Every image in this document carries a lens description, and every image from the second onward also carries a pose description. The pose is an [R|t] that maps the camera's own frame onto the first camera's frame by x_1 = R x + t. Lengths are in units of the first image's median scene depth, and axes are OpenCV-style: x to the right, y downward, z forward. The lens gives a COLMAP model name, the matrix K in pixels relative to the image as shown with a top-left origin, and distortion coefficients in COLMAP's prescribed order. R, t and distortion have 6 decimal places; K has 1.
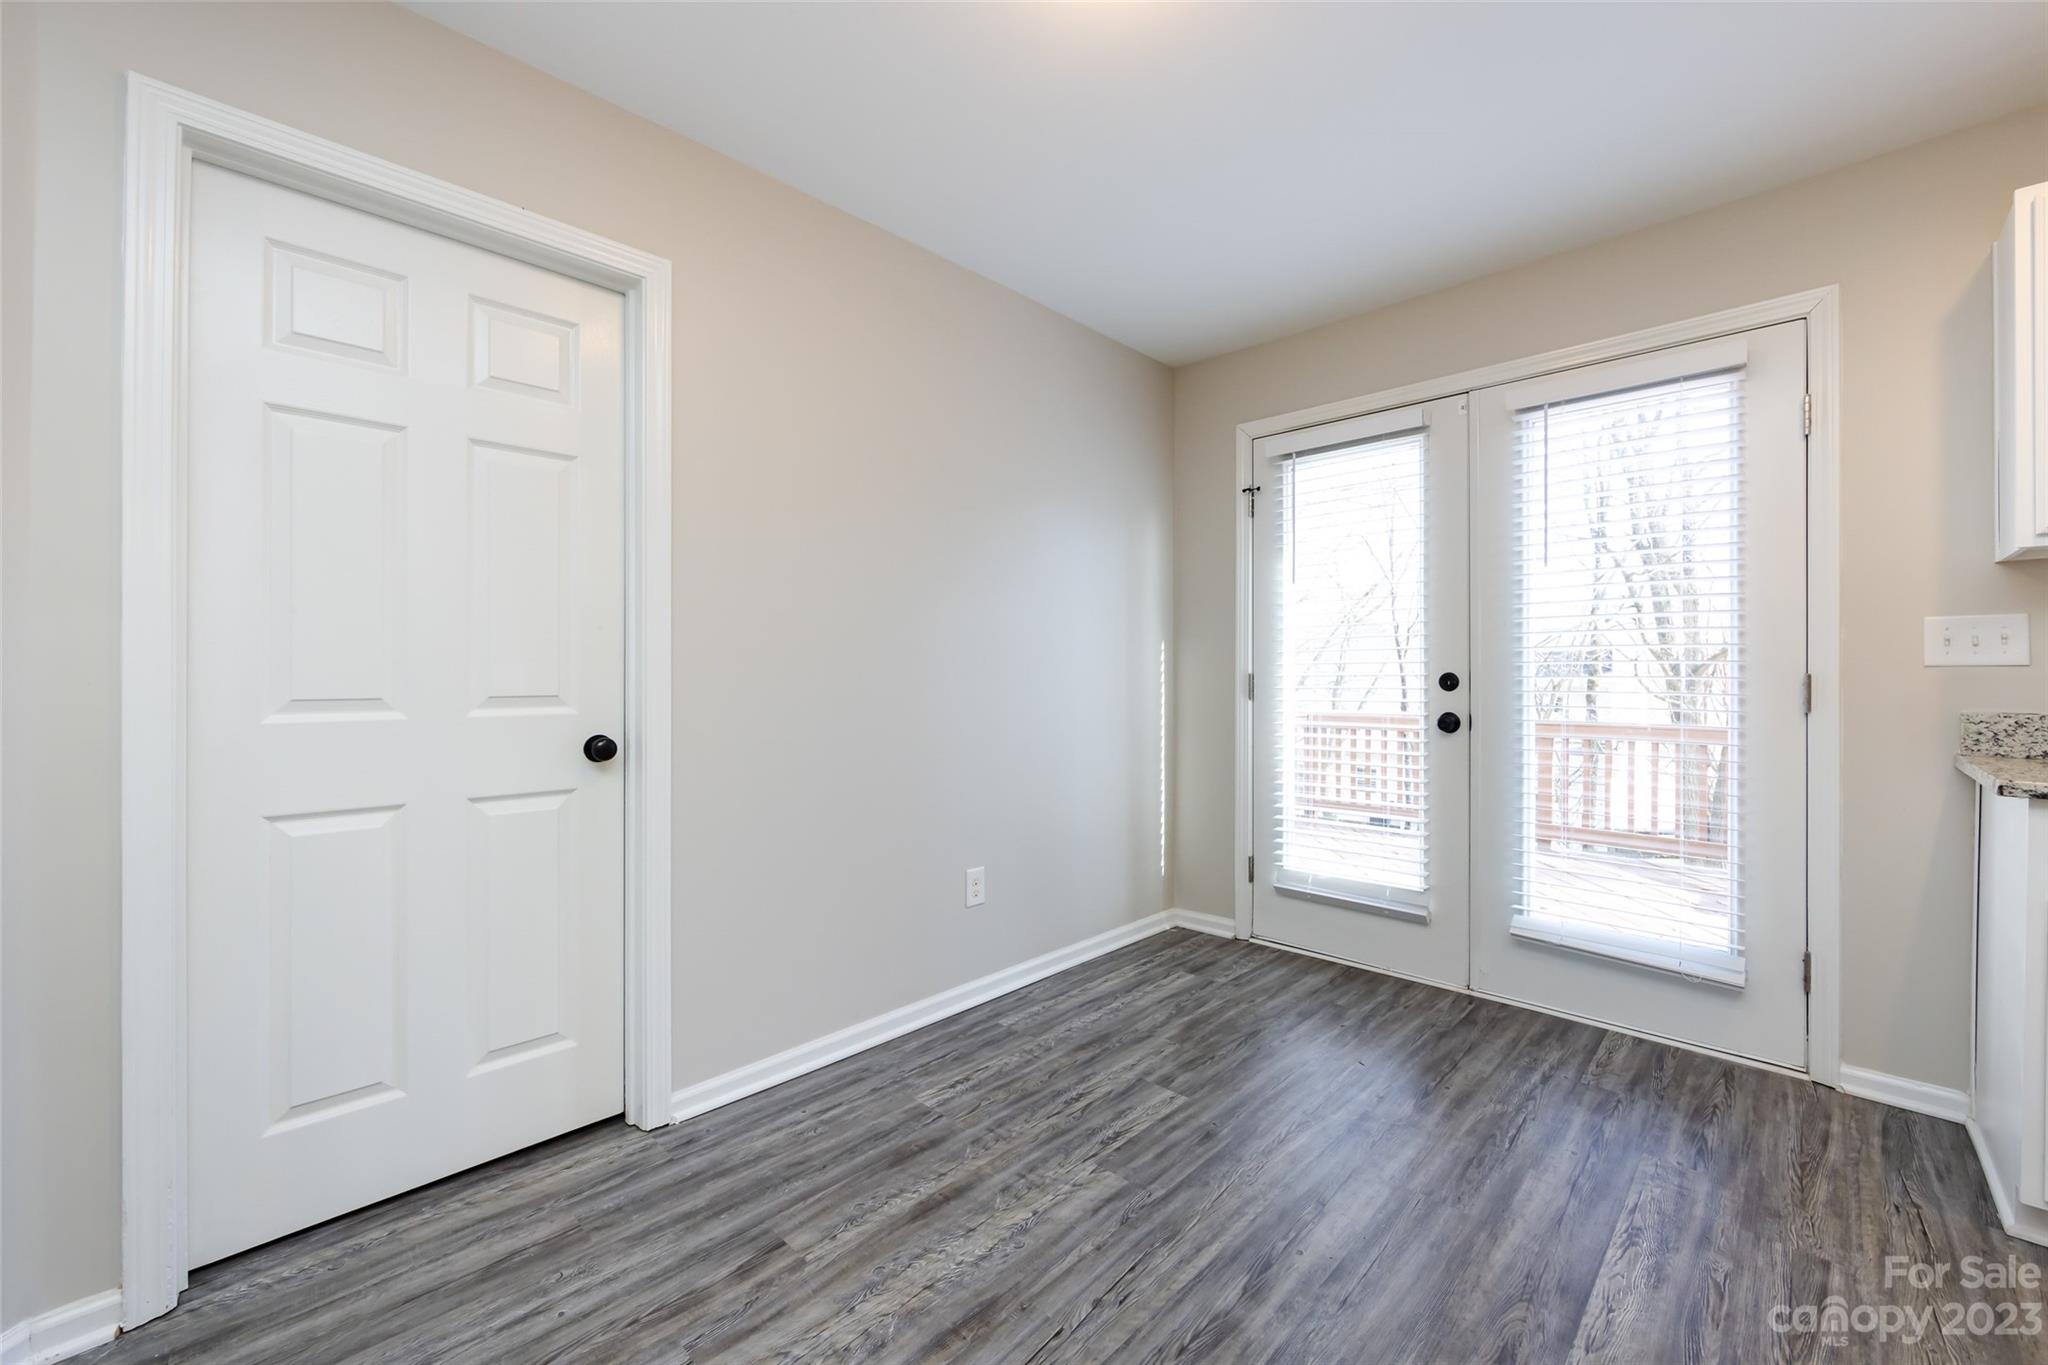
lens RADIAL K [[817.2, 0, 1047.4], [0, 817.2, 686.2], [0, 0, 1]] dist [-0.002707, -0.000109]
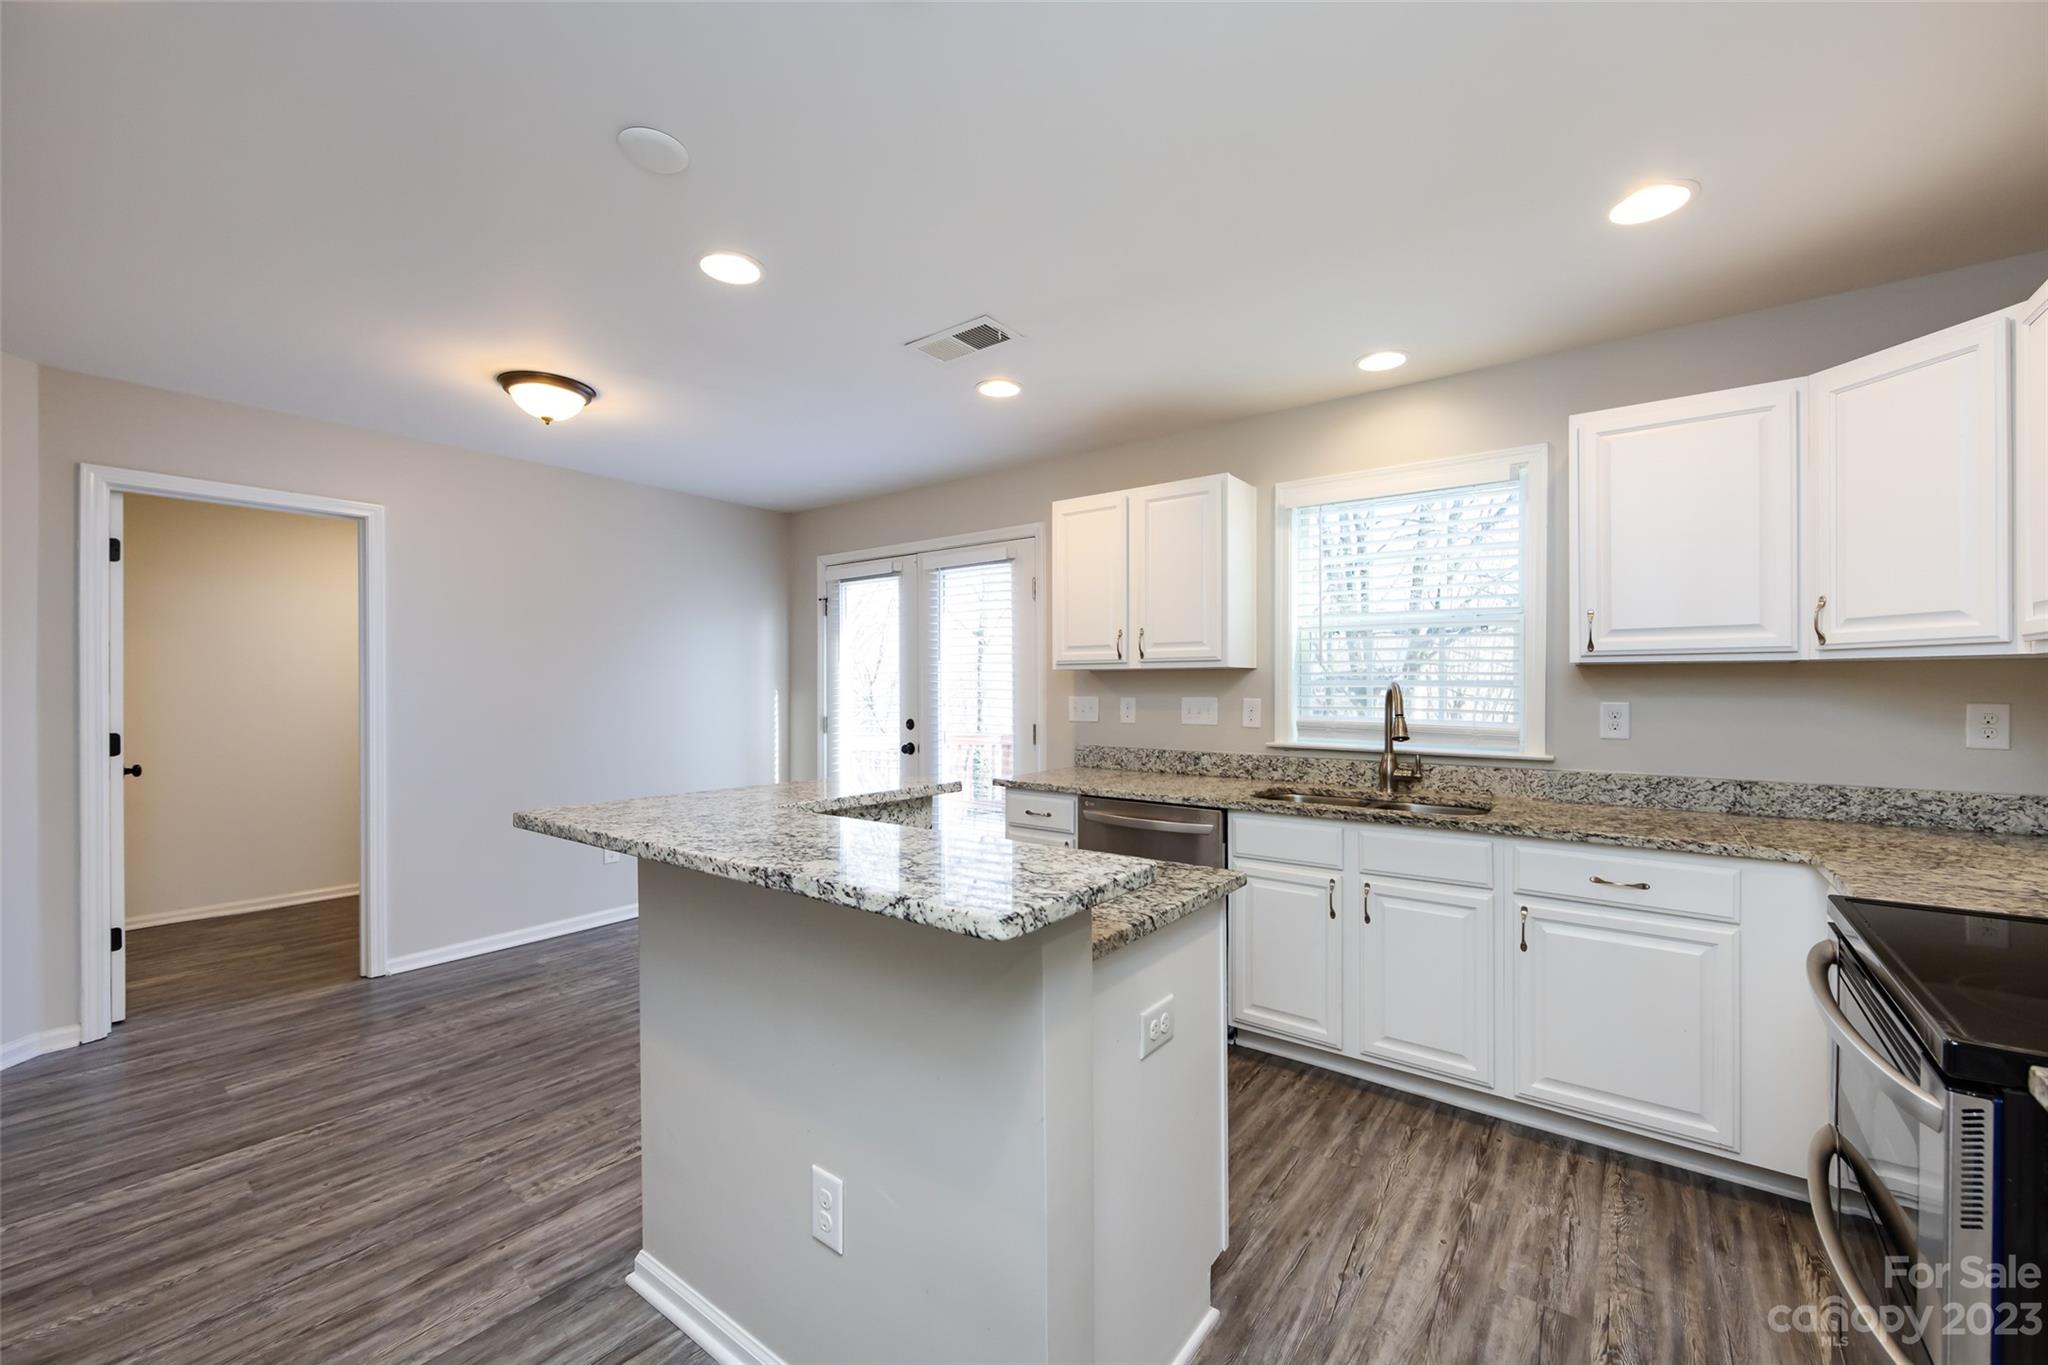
lens RADIAL K [[811.0, 0, 1025.1], [0, 811.0, 698.3], [0, 0, 1]] dist [0.002099, 0.000043]
pose [[0.994435, -0.003069, 0.105303, 0.575999], [0.002755, 0.999991, 0.003127, -0.066002], [-0.105311, -0.002820, 0.994435, -0.717052]]
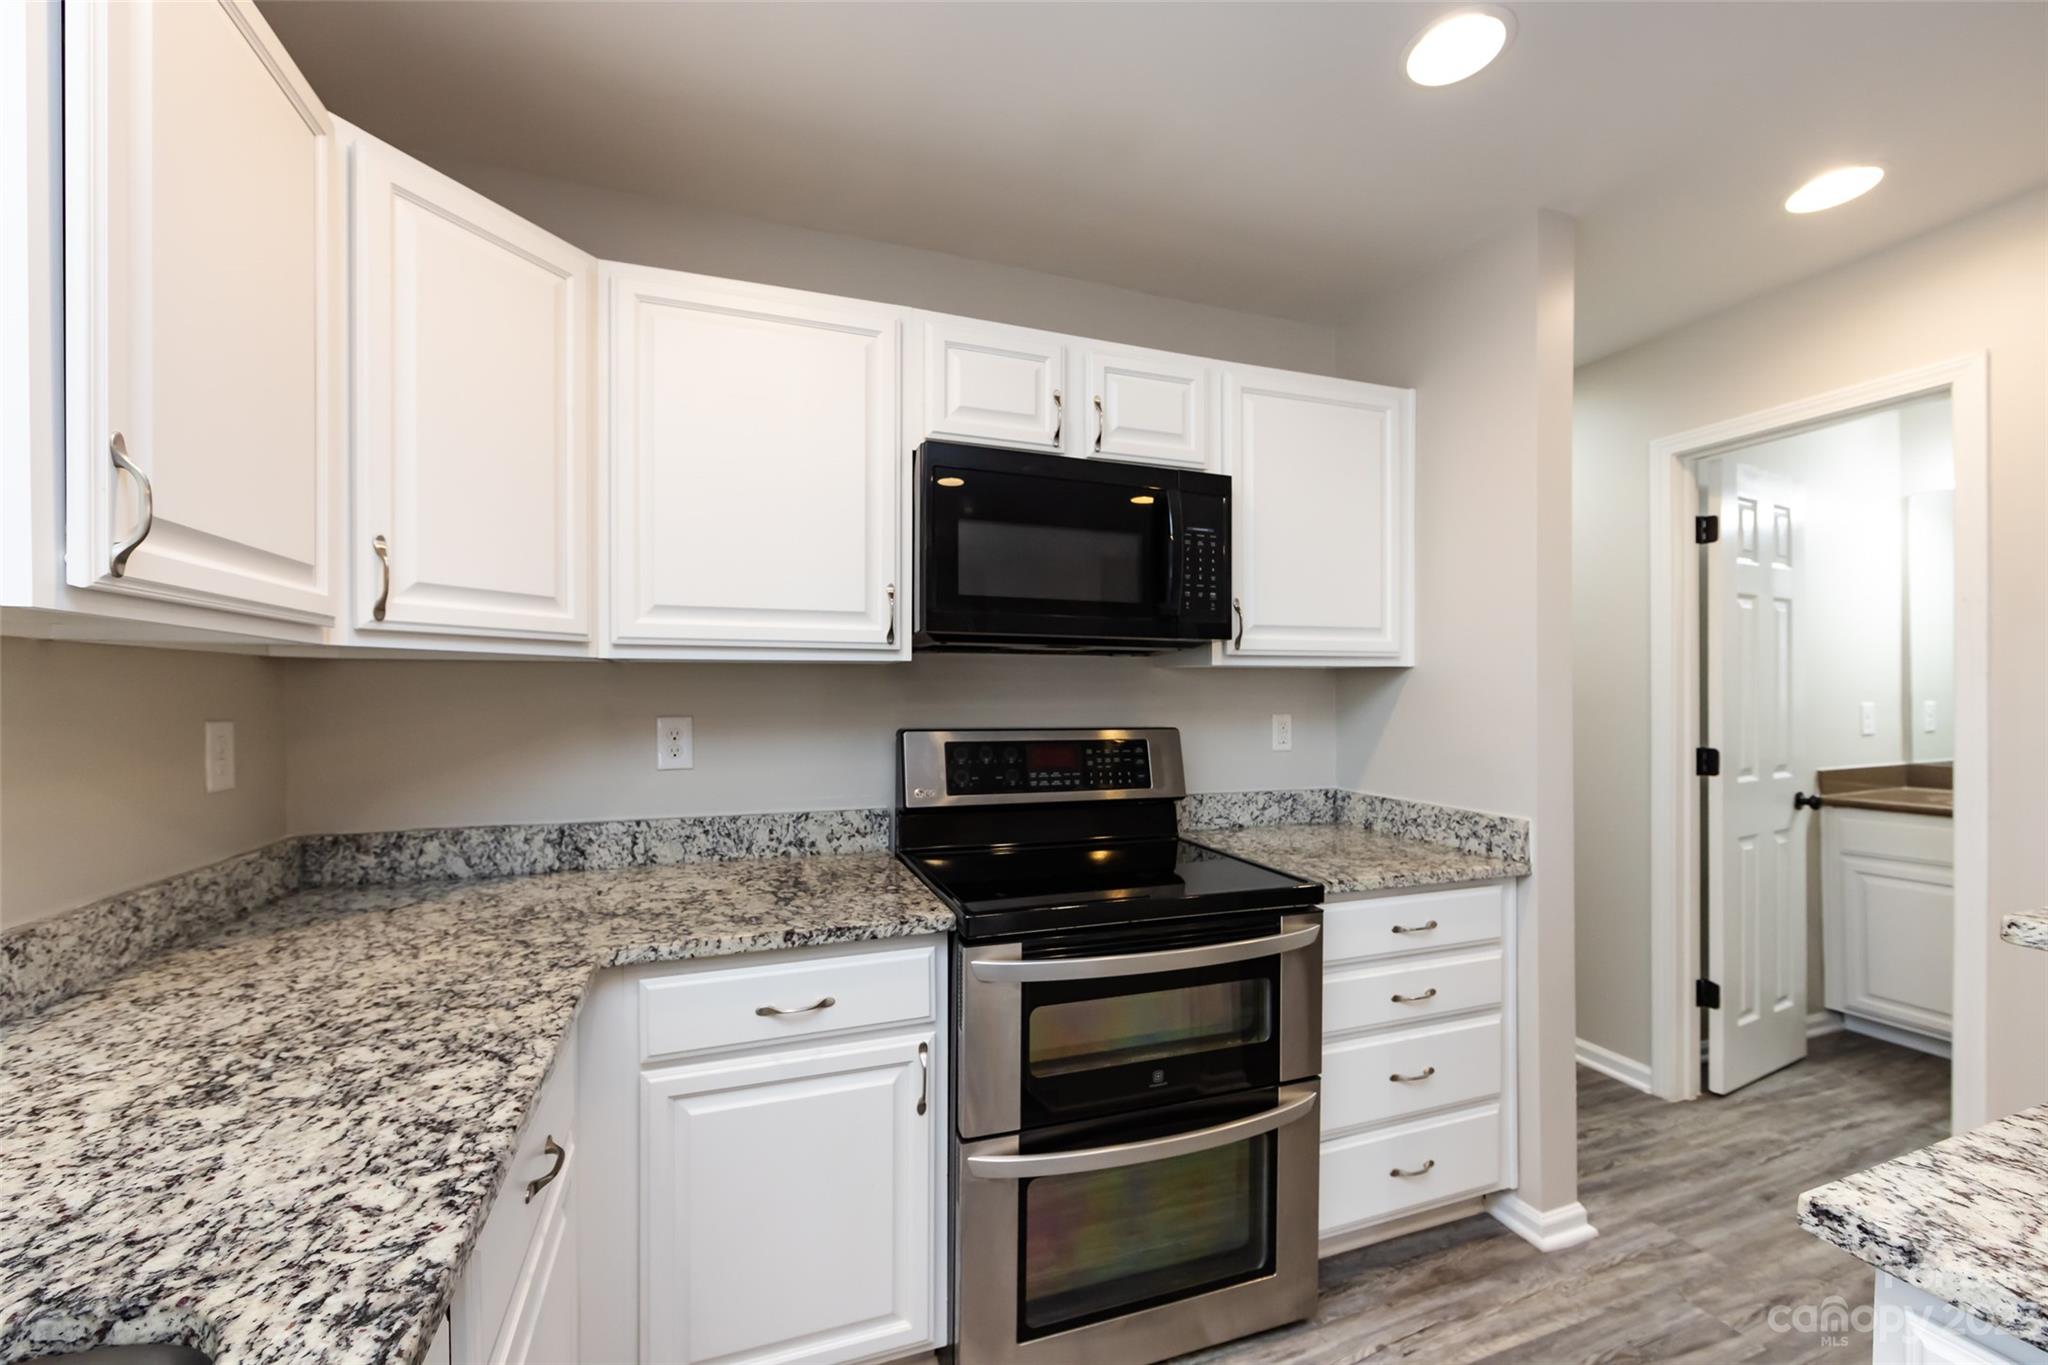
lens RADIAL K [[815.4, 0, 1019.6], [0, 815.4, 684.6], [0, 0, 1]] dist [0.001541, 0.000055]
pose [[-0.893566, 0.003126, 0.448921, 0.918663], [0.003987, 0.999992, 0.000974, -0.077169], [-0.448914, 0.002660, -0.893571, 0.233552]]
